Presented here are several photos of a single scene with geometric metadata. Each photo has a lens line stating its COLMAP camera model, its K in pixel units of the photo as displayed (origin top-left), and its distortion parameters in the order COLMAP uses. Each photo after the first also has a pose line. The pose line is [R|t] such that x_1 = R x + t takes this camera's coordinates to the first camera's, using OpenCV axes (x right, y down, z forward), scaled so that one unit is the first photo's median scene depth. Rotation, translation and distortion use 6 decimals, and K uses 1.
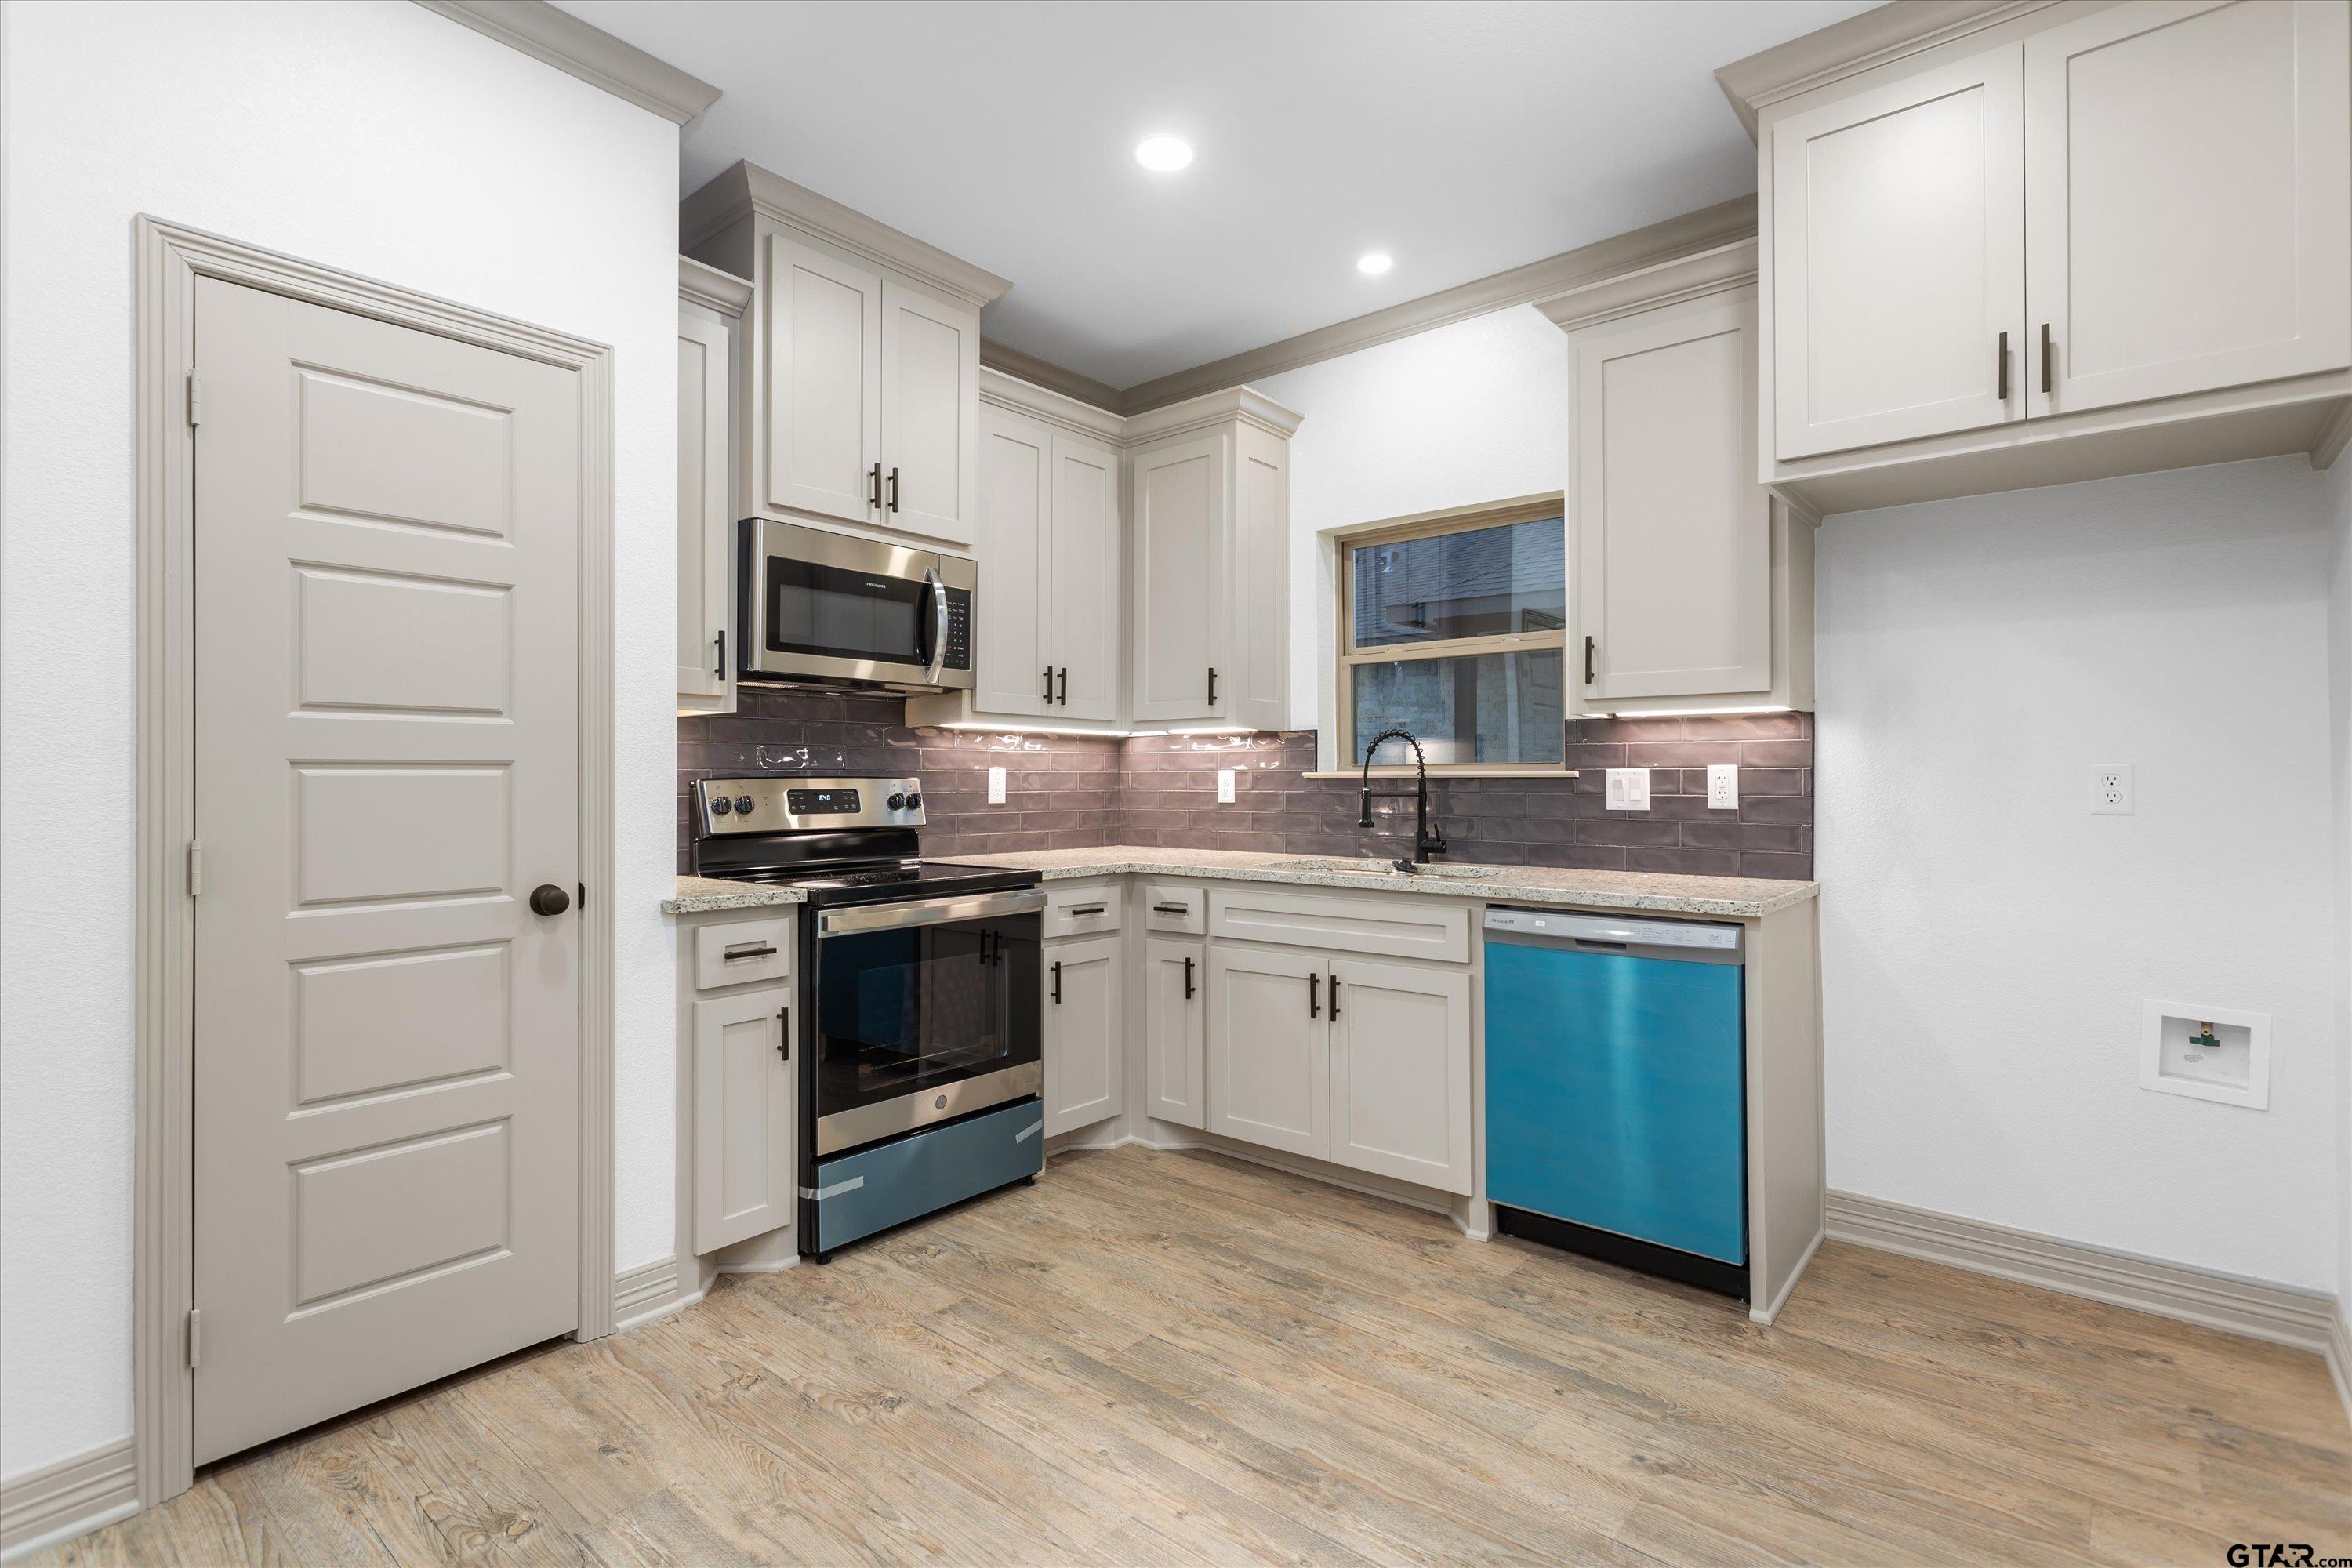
lens RADIAL K [[1105.6, 0, 1176.3], [0, 1105.6, 771.4], [0, 0, 1]] dist [0.001873, 0.001432]
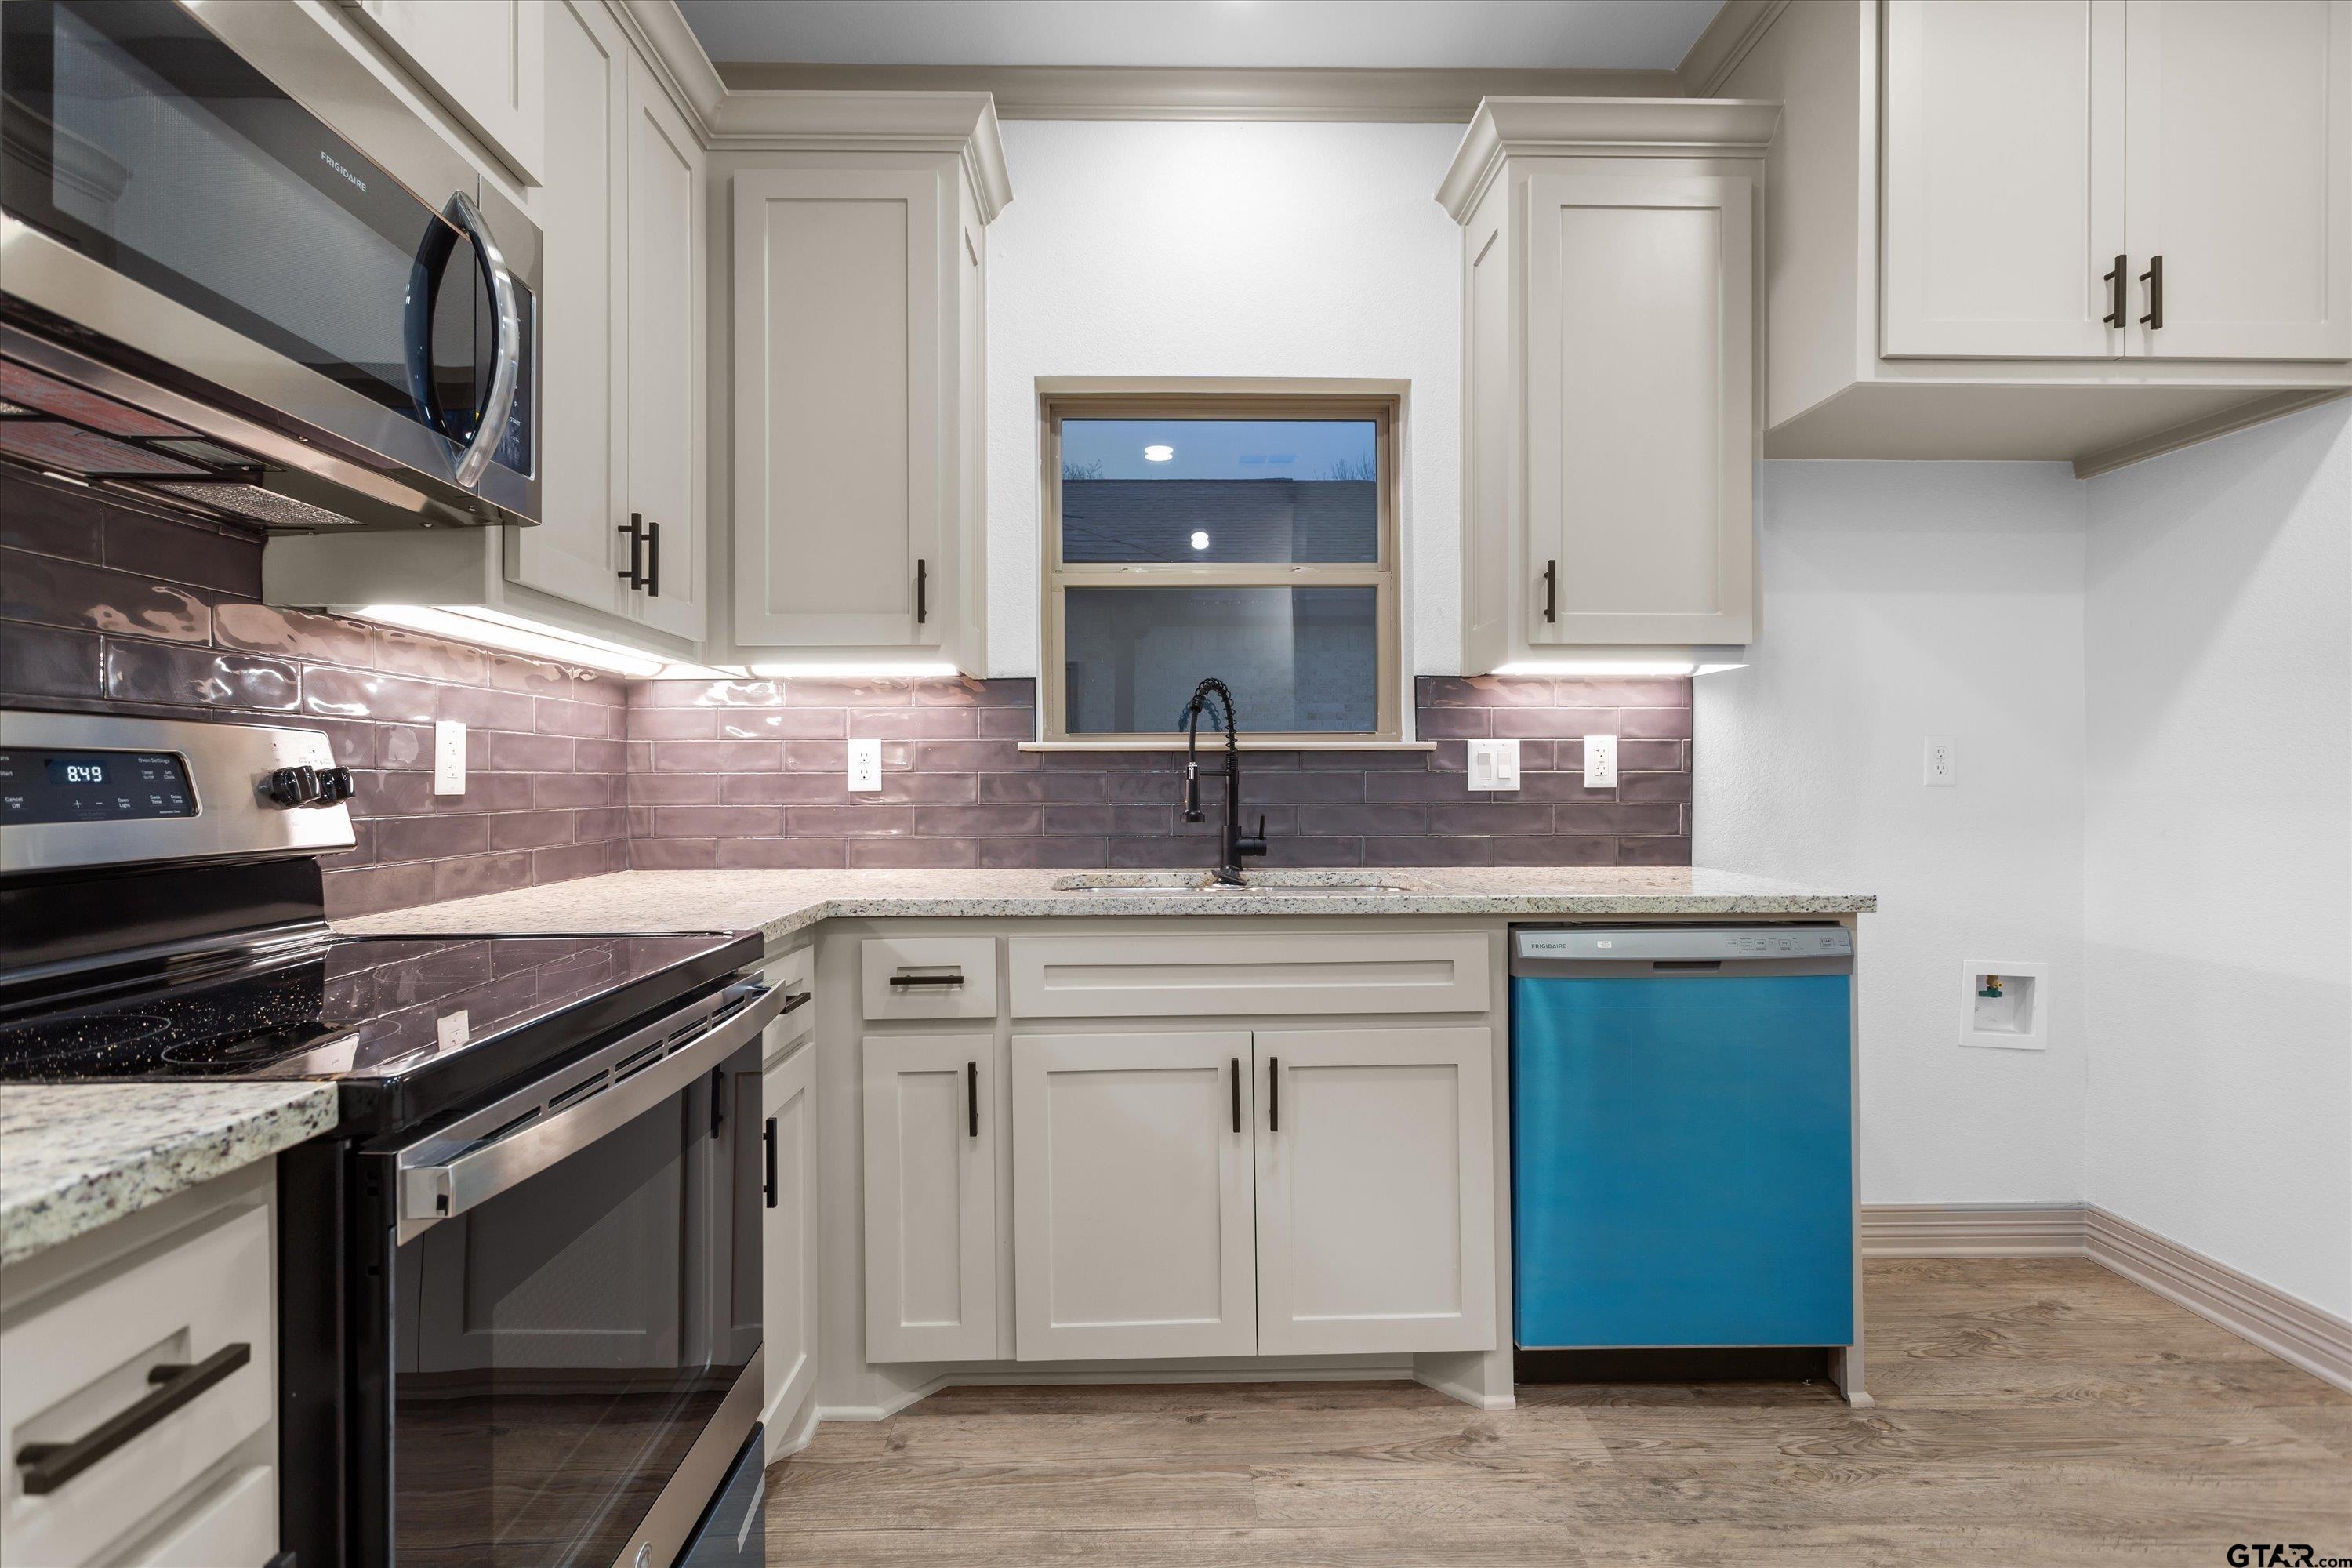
lens RADIAL K [[1105.6, 0, 1168.9], [0, 1105.6, 783.8], [0, 0, 1]] dist [0.001873, 0.001432]
pose [[0.753296, -0.003218, 0.657674, -0.332926], [-0.003053, 0.999960, 0.008390, 0.026429], [-0.657675, -0.008328, 0.753256, 0.607206]]
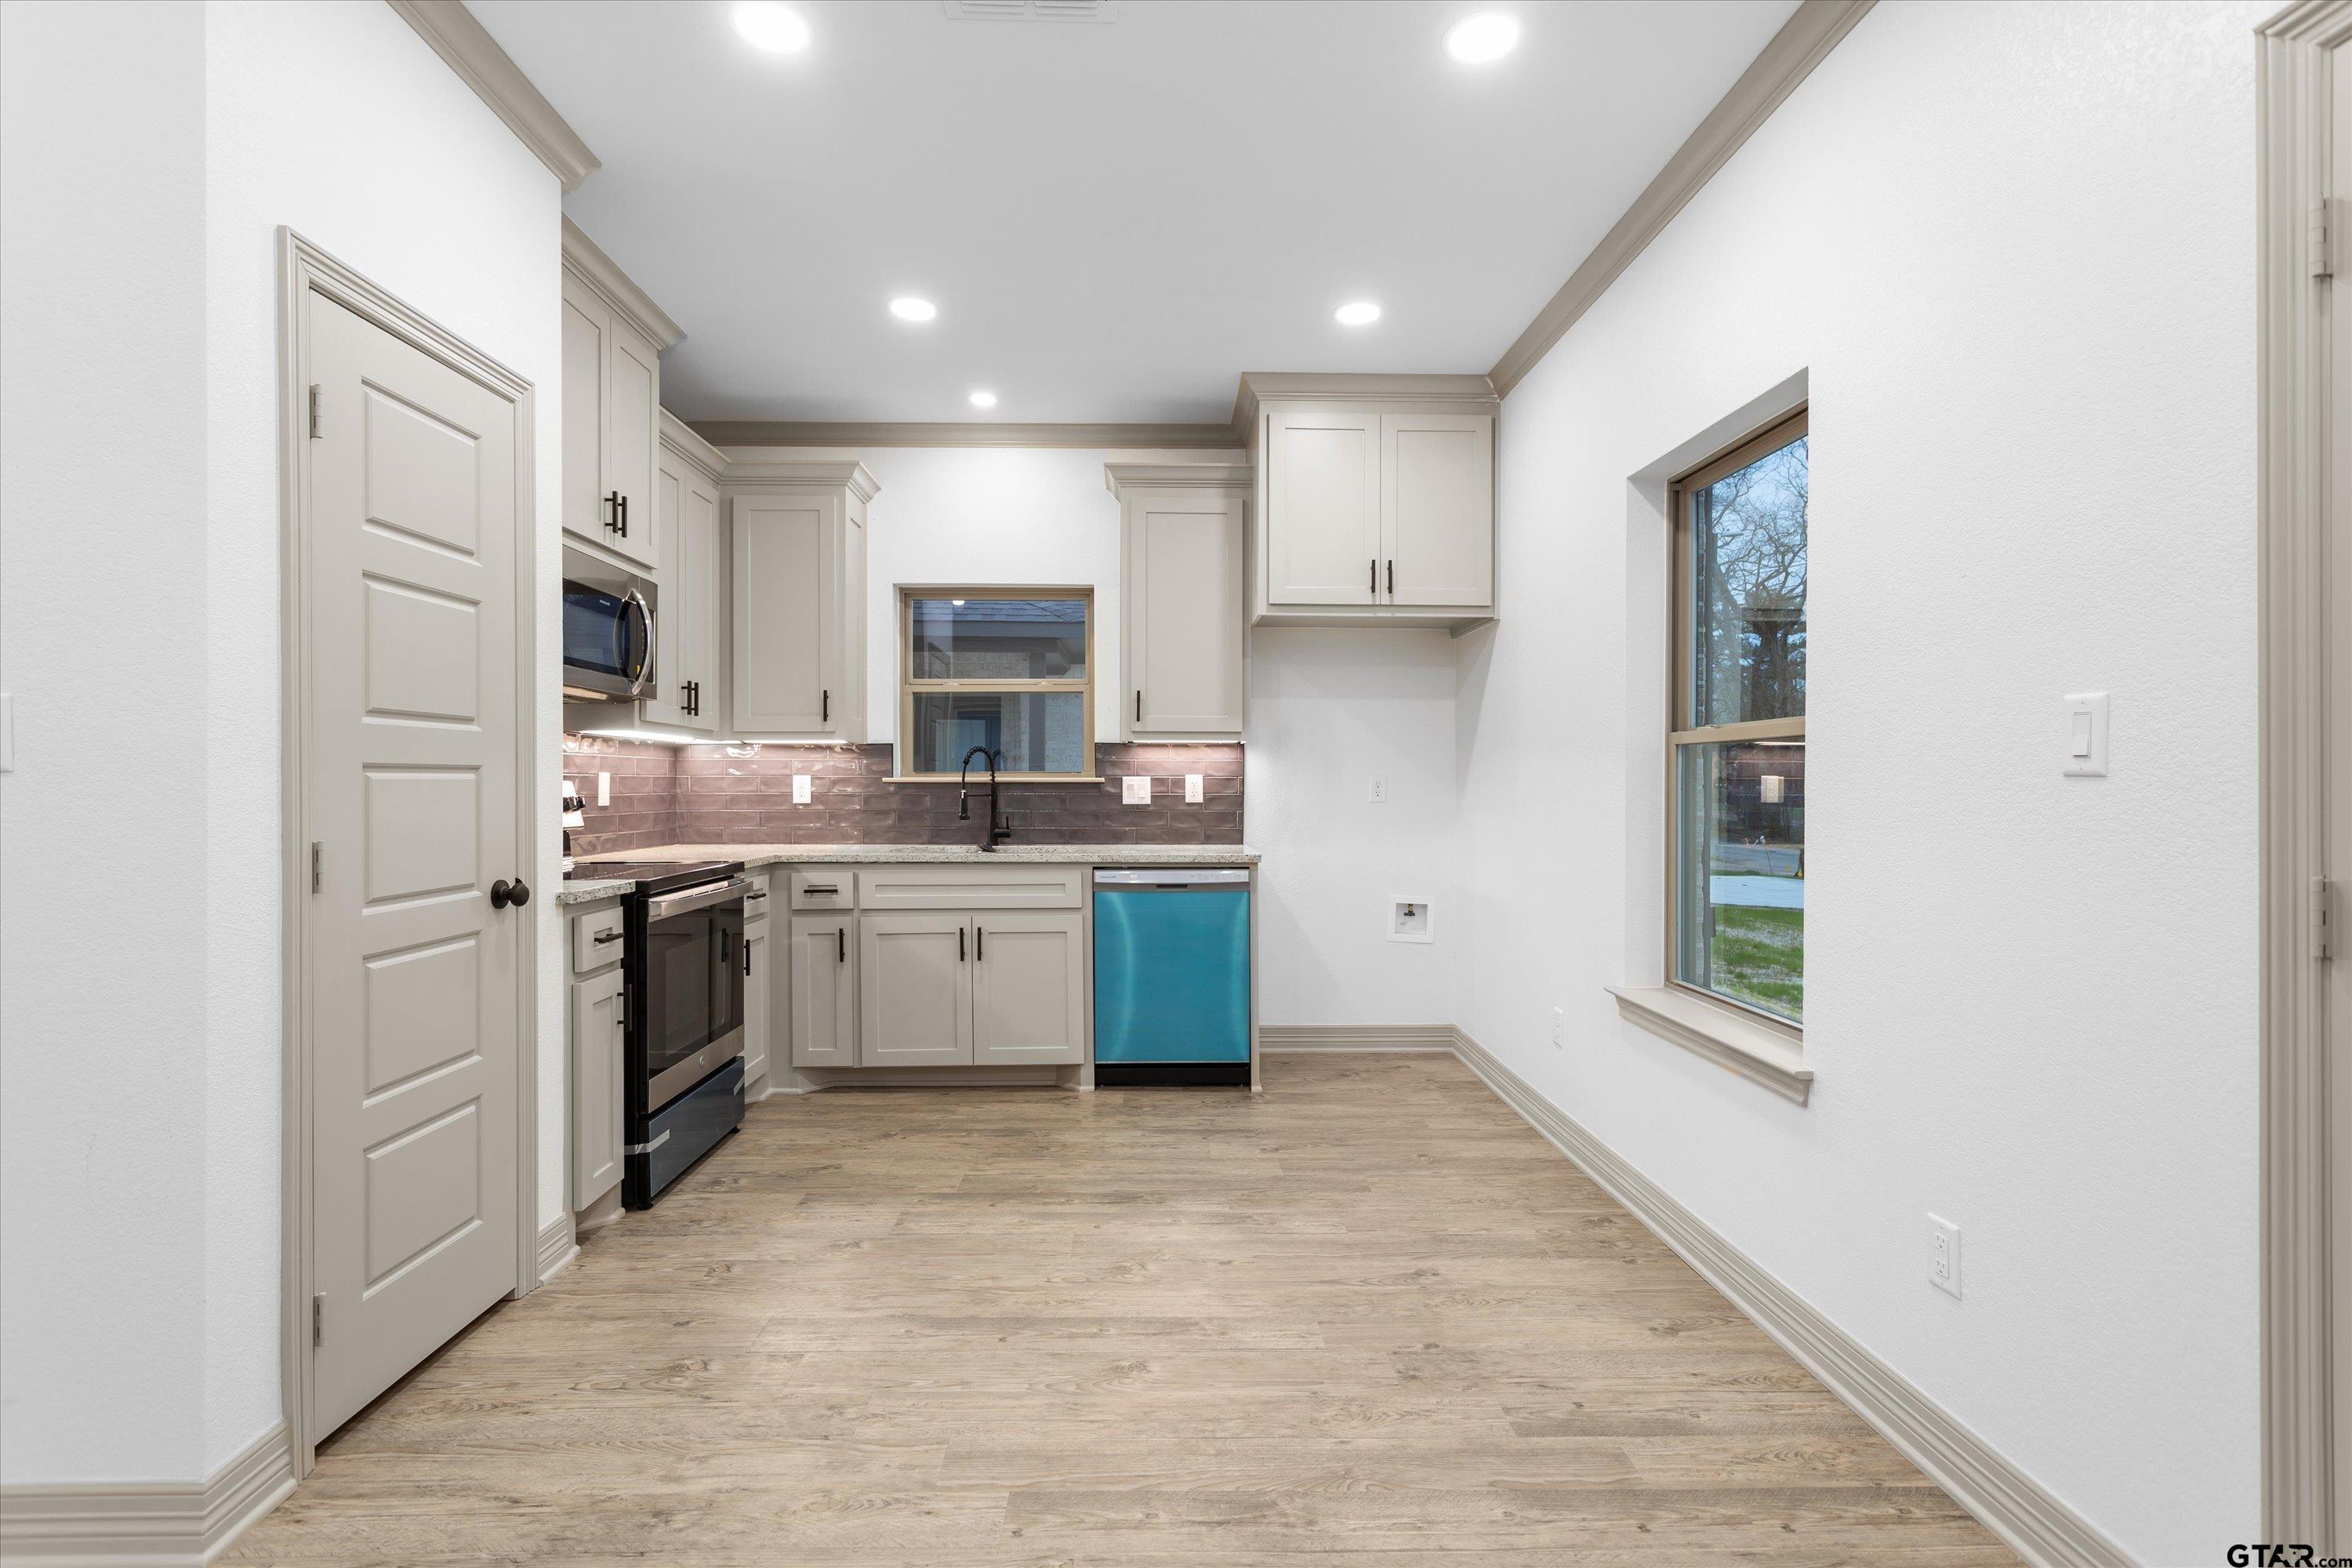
lens RADIAL K [[1105.6, 0, 1170.4], [0, 1105.6, 791.8], [0, 0, 1]] dist [0.001873, 0.001432]
pose [[0.751945, -0.003342, 0.659217, -0.617542], [-0.006489, 0.999901, 0.012471, -0.001204], [-0.659193, -0.013655, 0.751849, -0.190456]]
